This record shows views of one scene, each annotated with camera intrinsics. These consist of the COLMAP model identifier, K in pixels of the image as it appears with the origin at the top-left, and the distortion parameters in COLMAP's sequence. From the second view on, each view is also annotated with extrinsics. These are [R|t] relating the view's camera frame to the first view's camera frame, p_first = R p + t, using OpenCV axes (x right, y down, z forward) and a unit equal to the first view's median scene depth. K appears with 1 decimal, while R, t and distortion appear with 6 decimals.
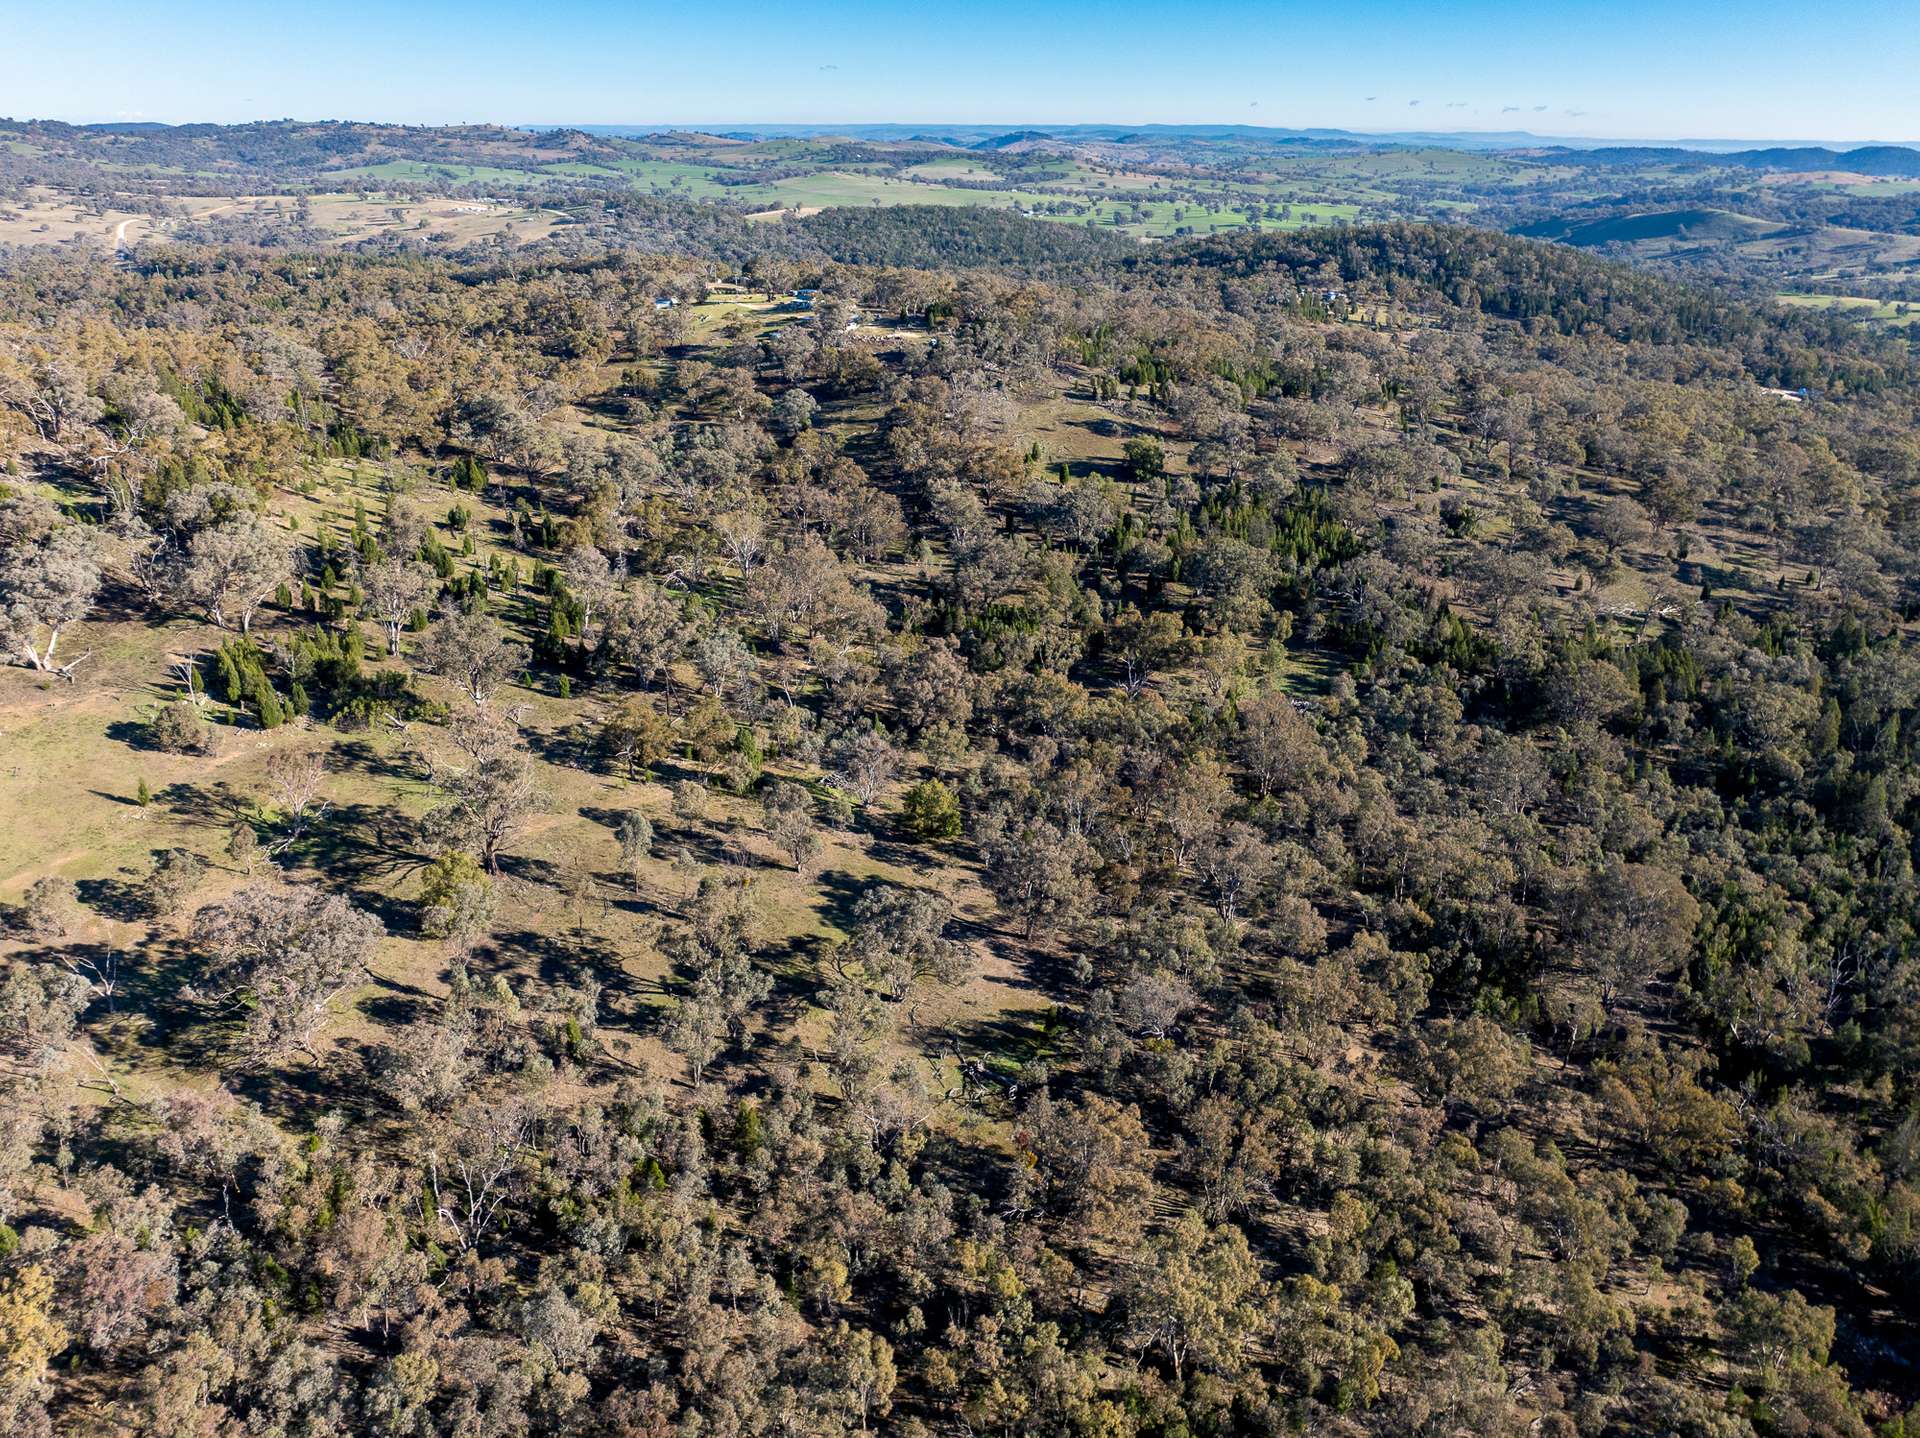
lens RADIAL K [[1361.6, 0, 960.0], [0, 1361.6, 719.0], [0, 0, 1]] dist [-0.054942, 0.031998]
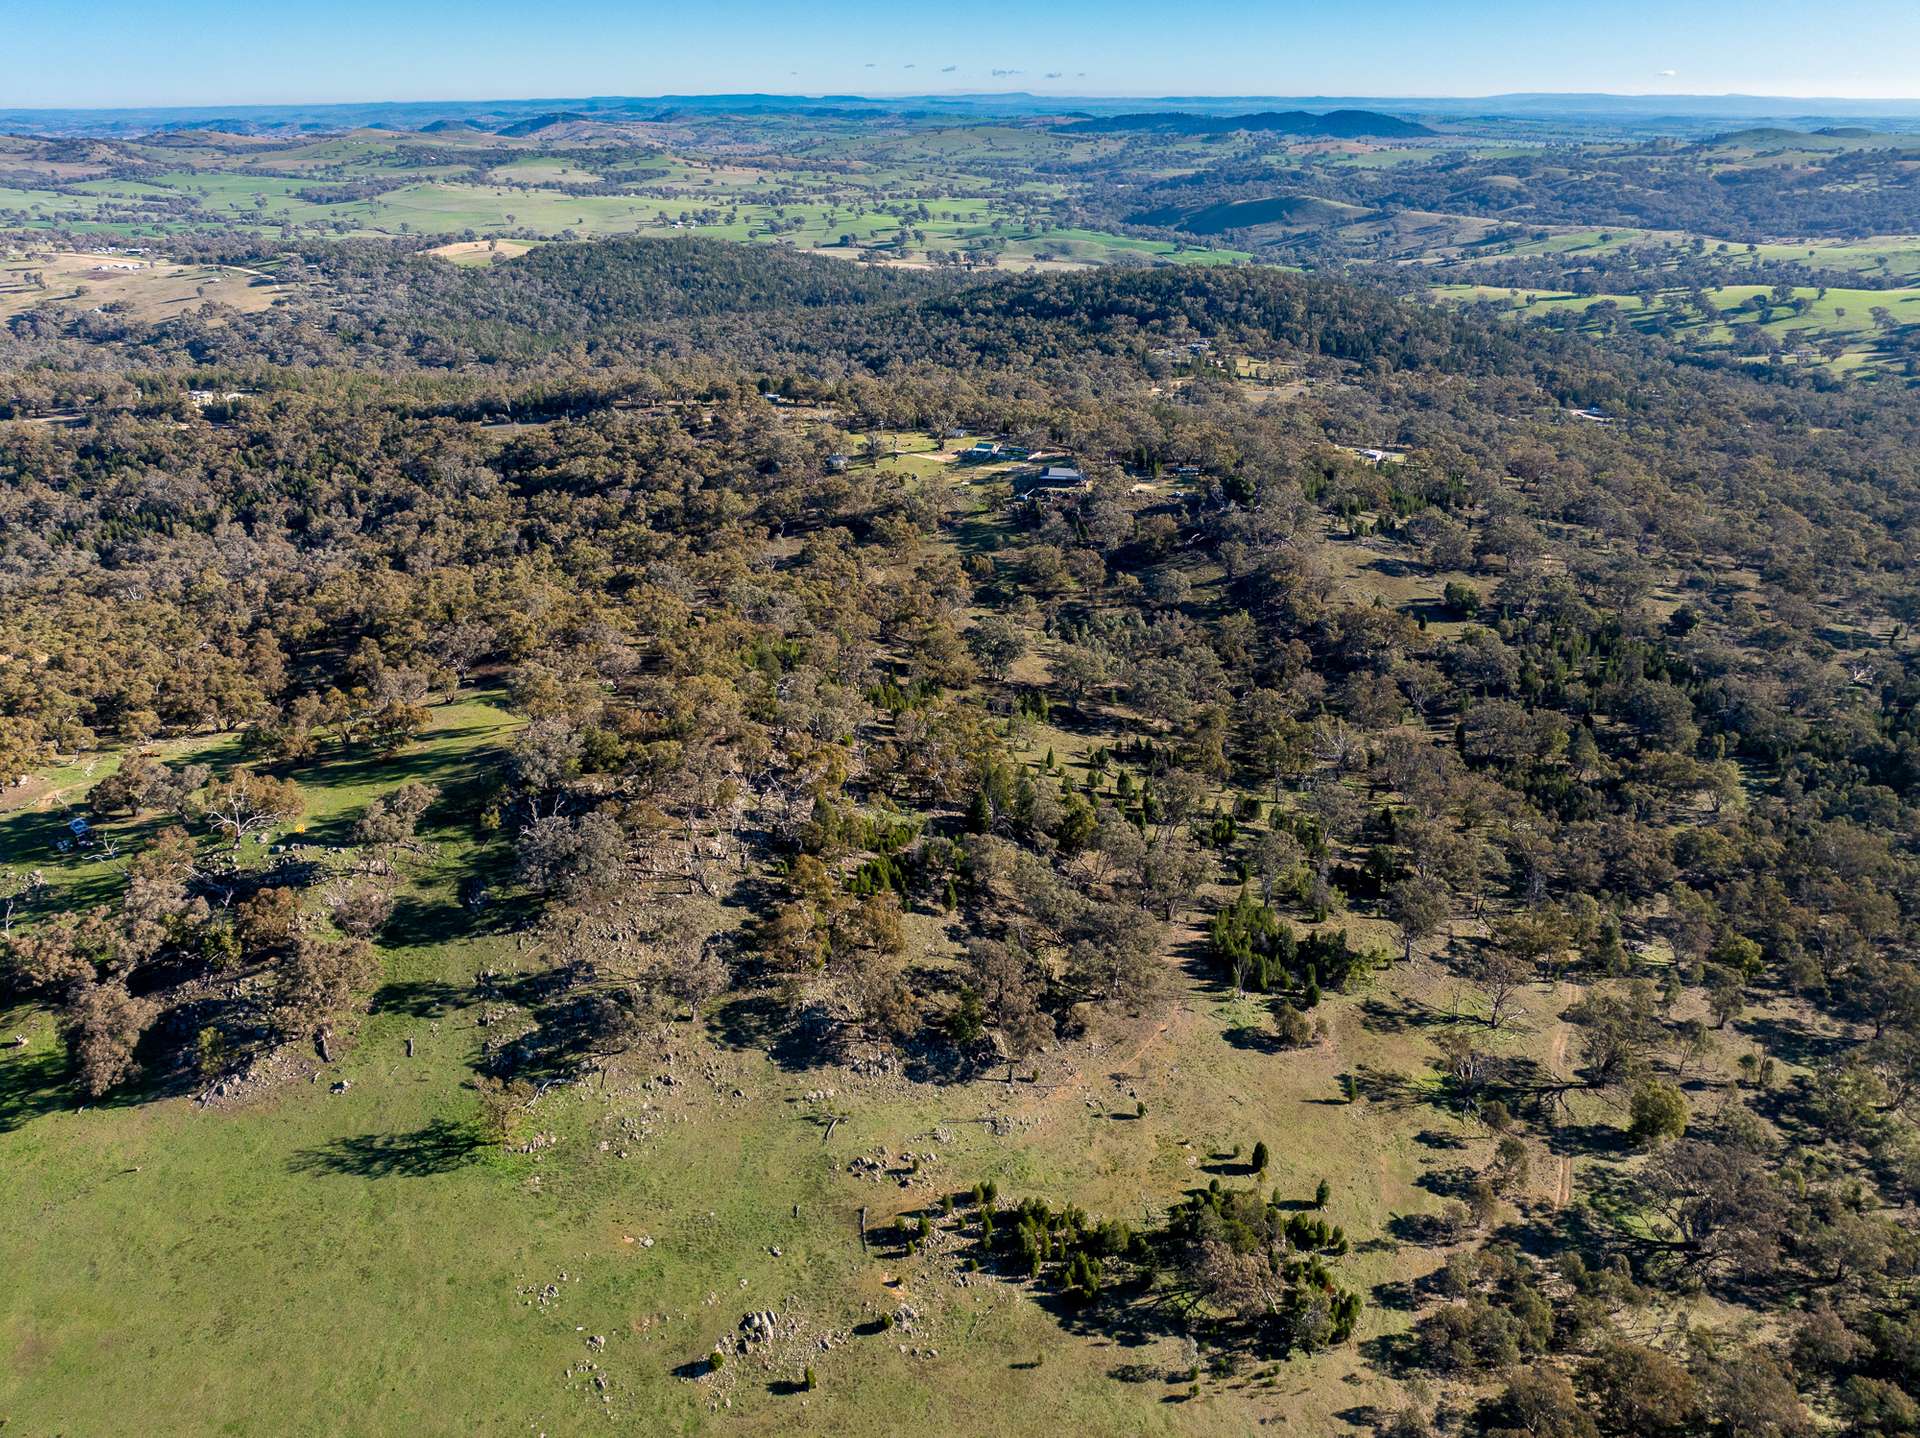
lens RADIAL K [[1361.6, 0, 960.0], [0, 1361.6, 719.0], [0, 0, 1]] dist [-0.054942, 0.031998]
pose [[0.946126, -0.147944, 0.288024, -0.266179], [0.142039, 0.988994, 0.041417, -0.080523], [-0.290982, 0.001725, 0.956727, -0.014252]]
